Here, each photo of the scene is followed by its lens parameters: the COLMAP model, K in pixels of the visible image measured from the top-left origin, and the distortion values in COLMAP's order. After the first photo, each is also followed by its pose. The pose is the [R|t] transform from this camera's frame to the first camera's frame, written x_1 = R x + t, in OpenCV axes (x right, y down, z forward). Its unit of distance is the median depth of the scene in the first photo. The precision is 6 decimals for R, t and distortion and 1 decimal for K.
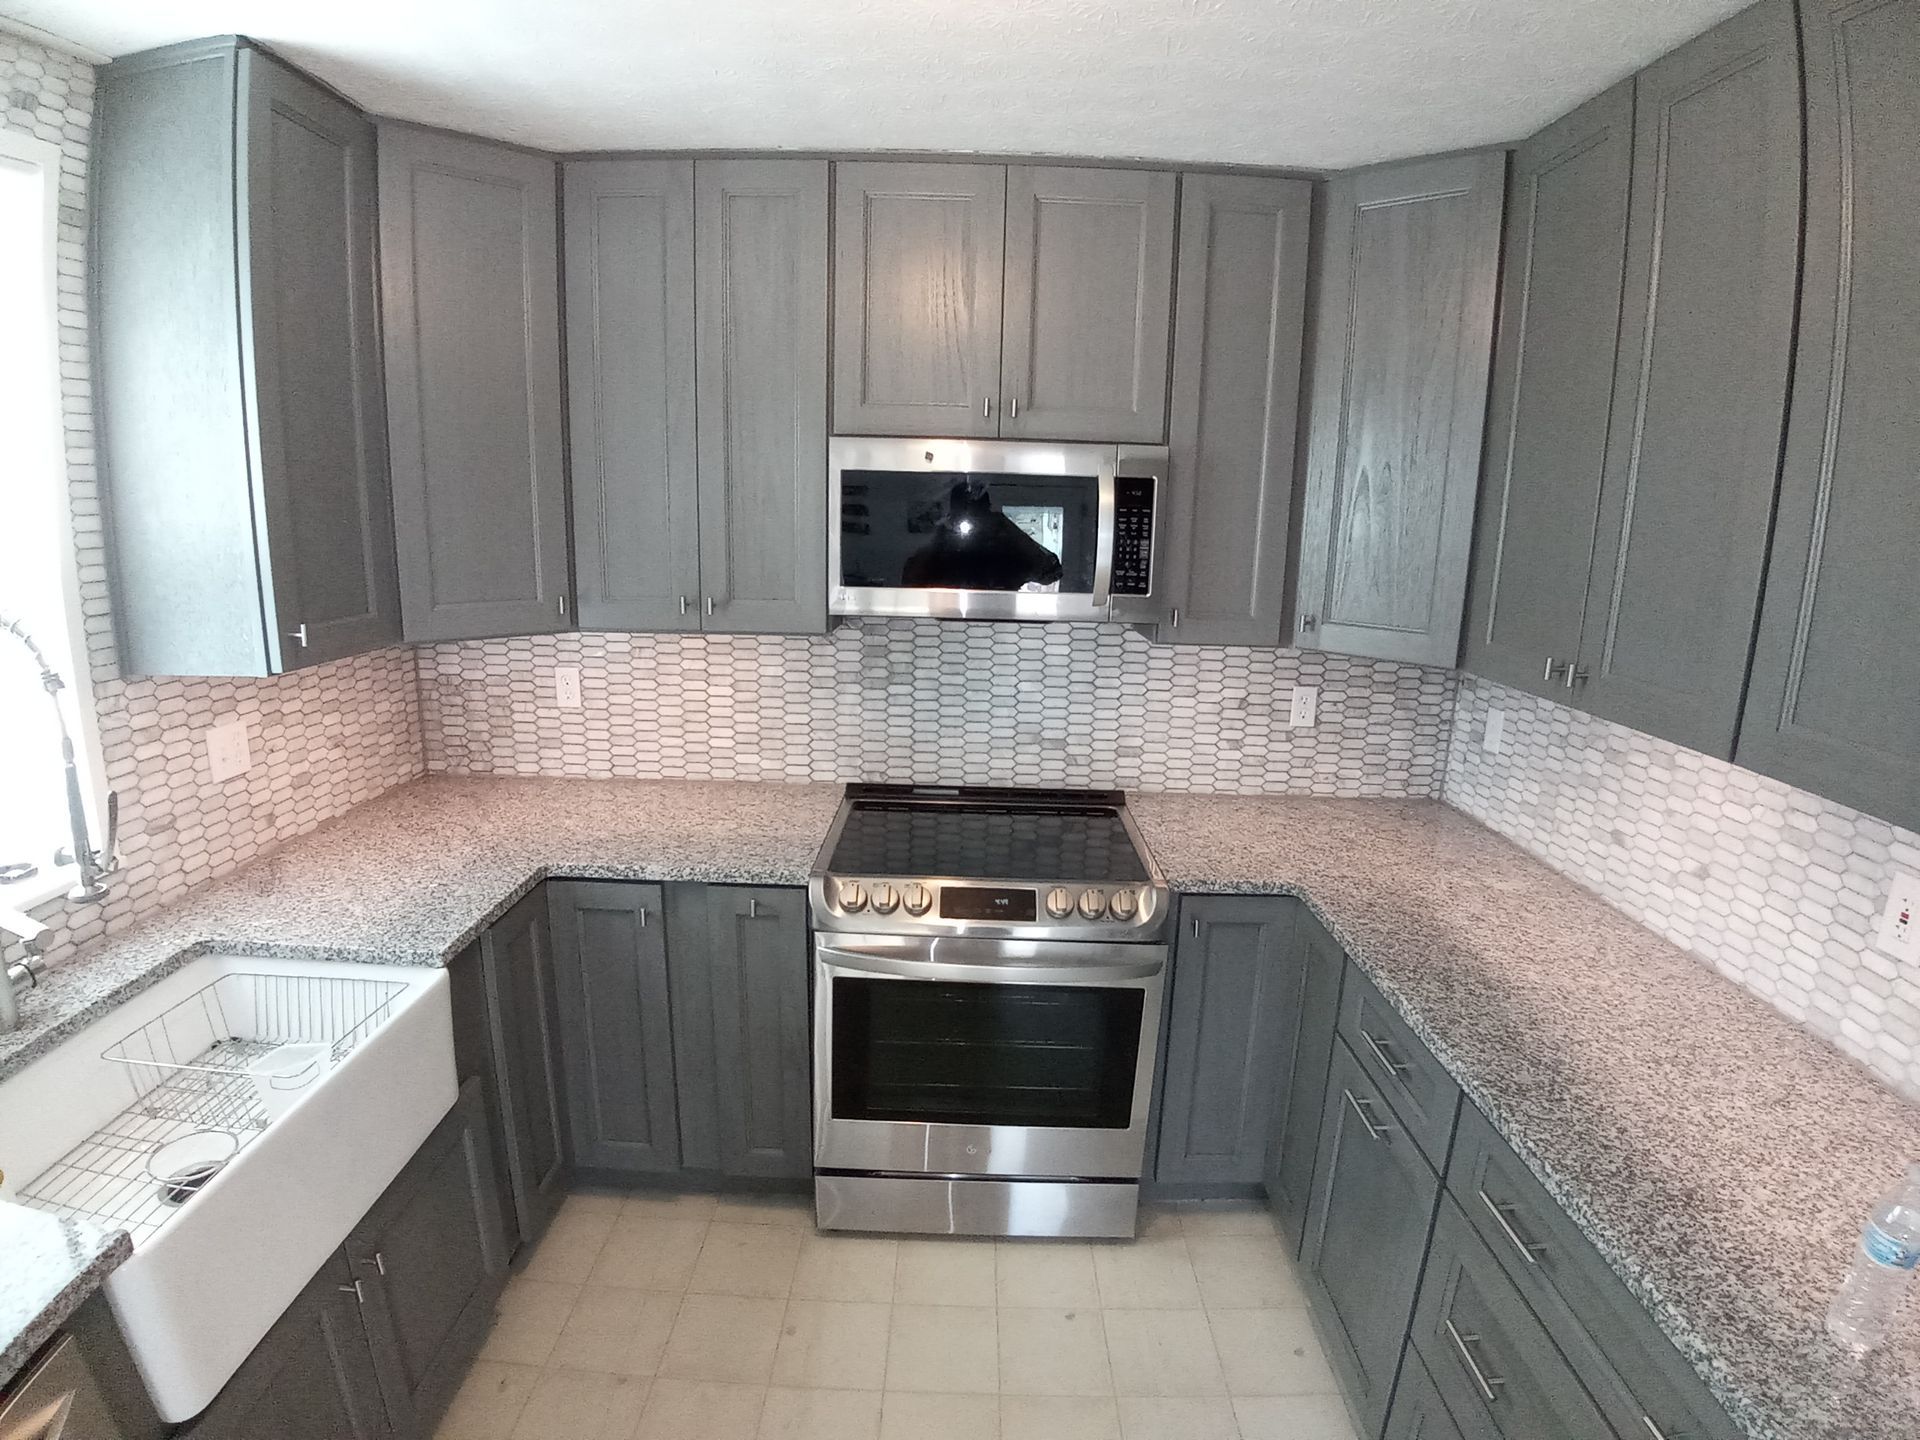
lens RADIAL K [[977.5, 0, 968.7], [0, 977.5, 710.4], [0, 0, 1]] dist [-0.081966, -0.001848]
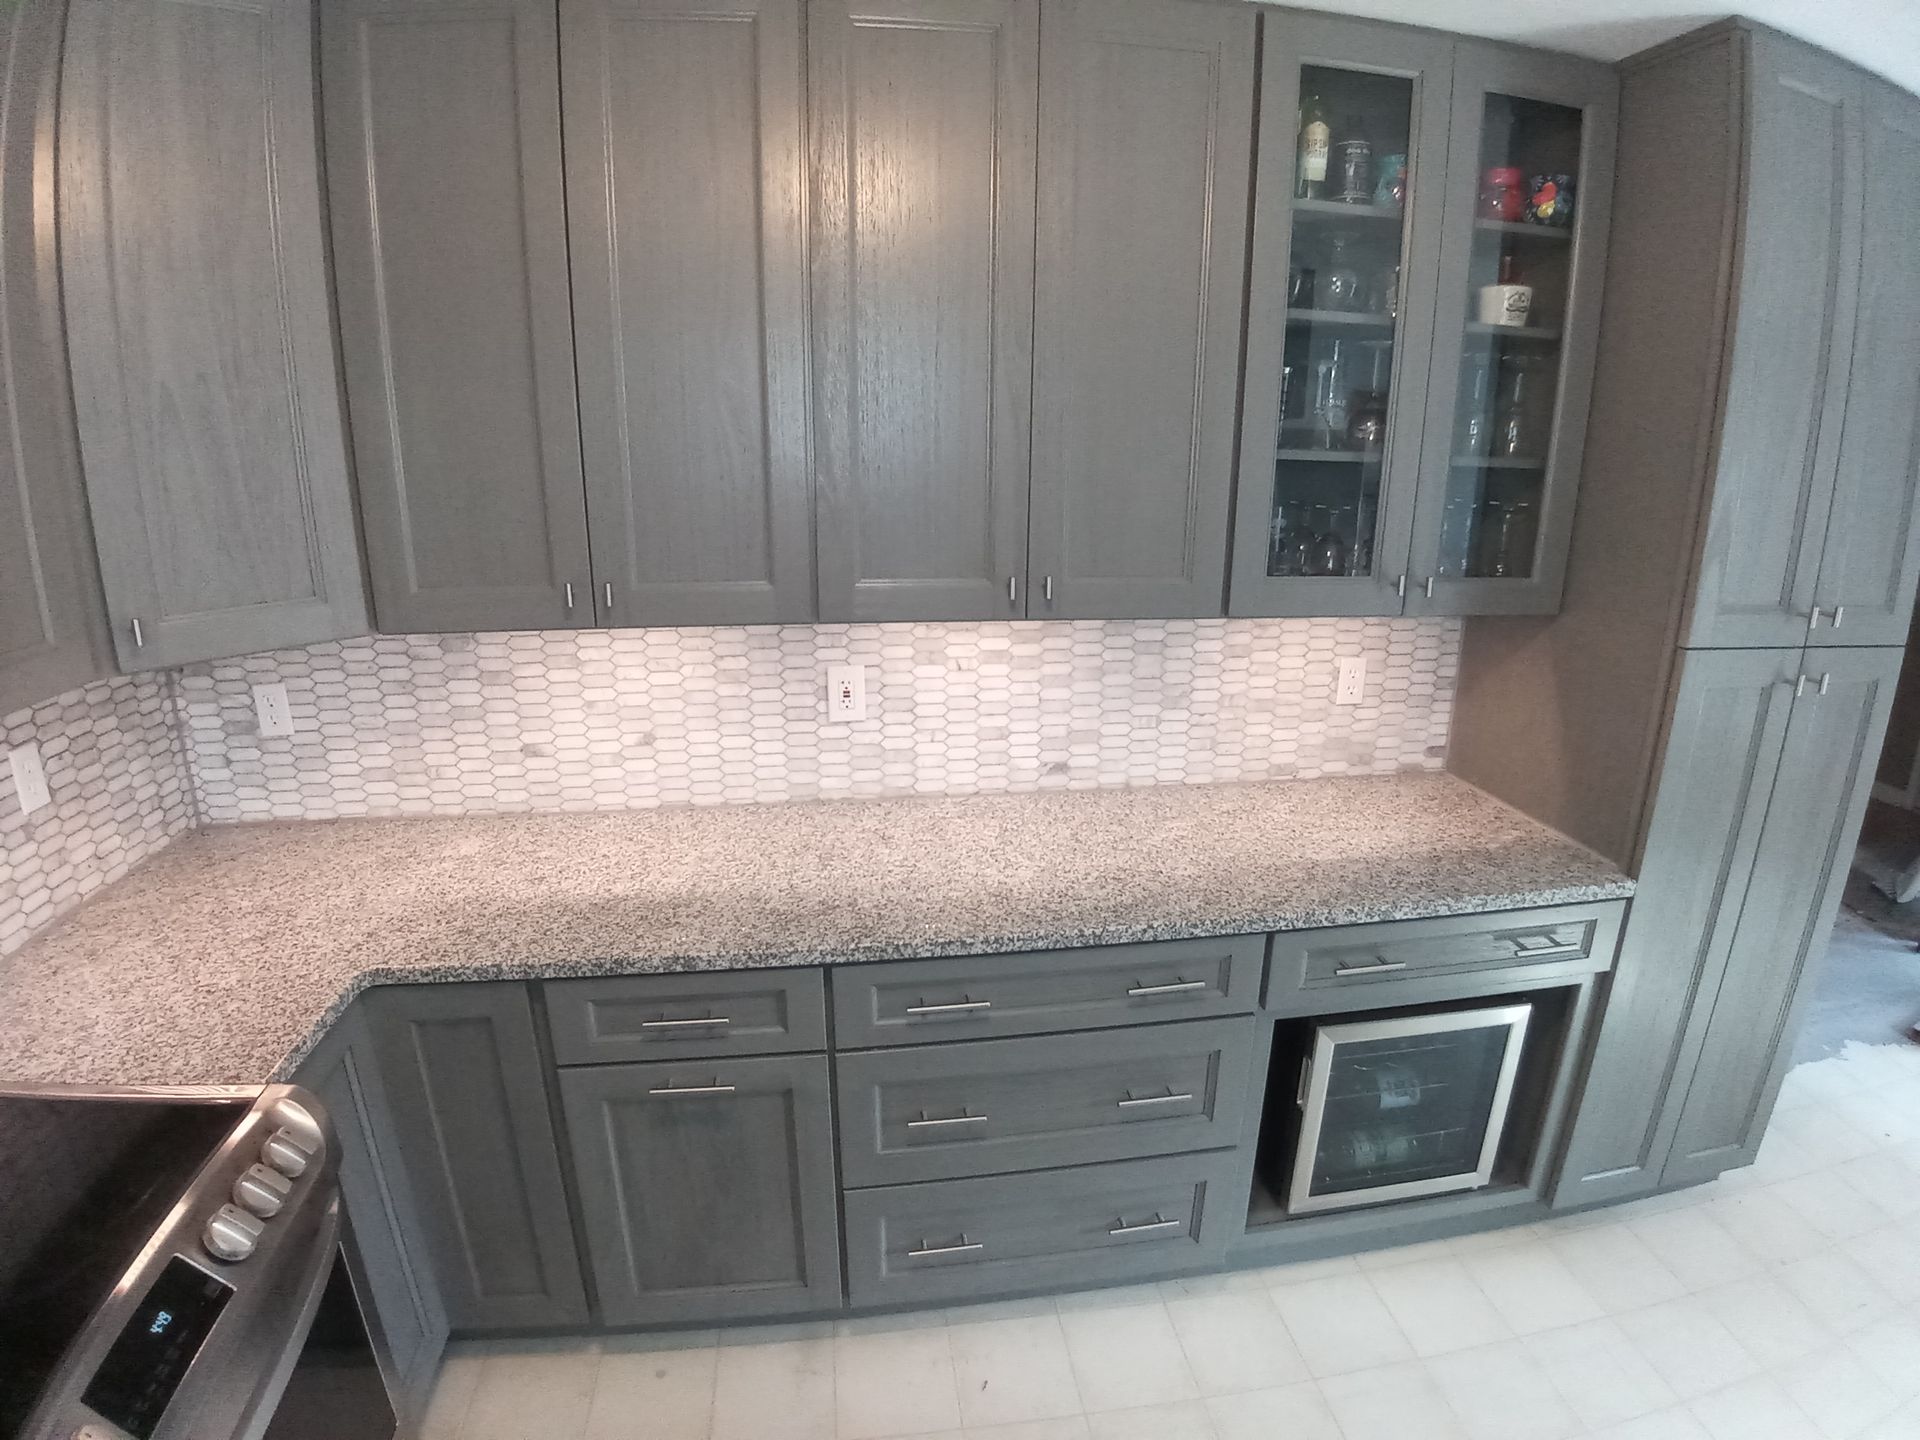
lens RADIAL K [[963.0, 0, 950.4], [0, 963.0, 715.4], [0, 0, 1]] dist [-0.087290, -0.003700]
pose [[-0.132714, -0.297444, 0.945470, -0.257277], [0.193342, 0.927815, 0.319028, -0.109488], [-0.972114, 0.225138, -0.065626, 0.482233]]
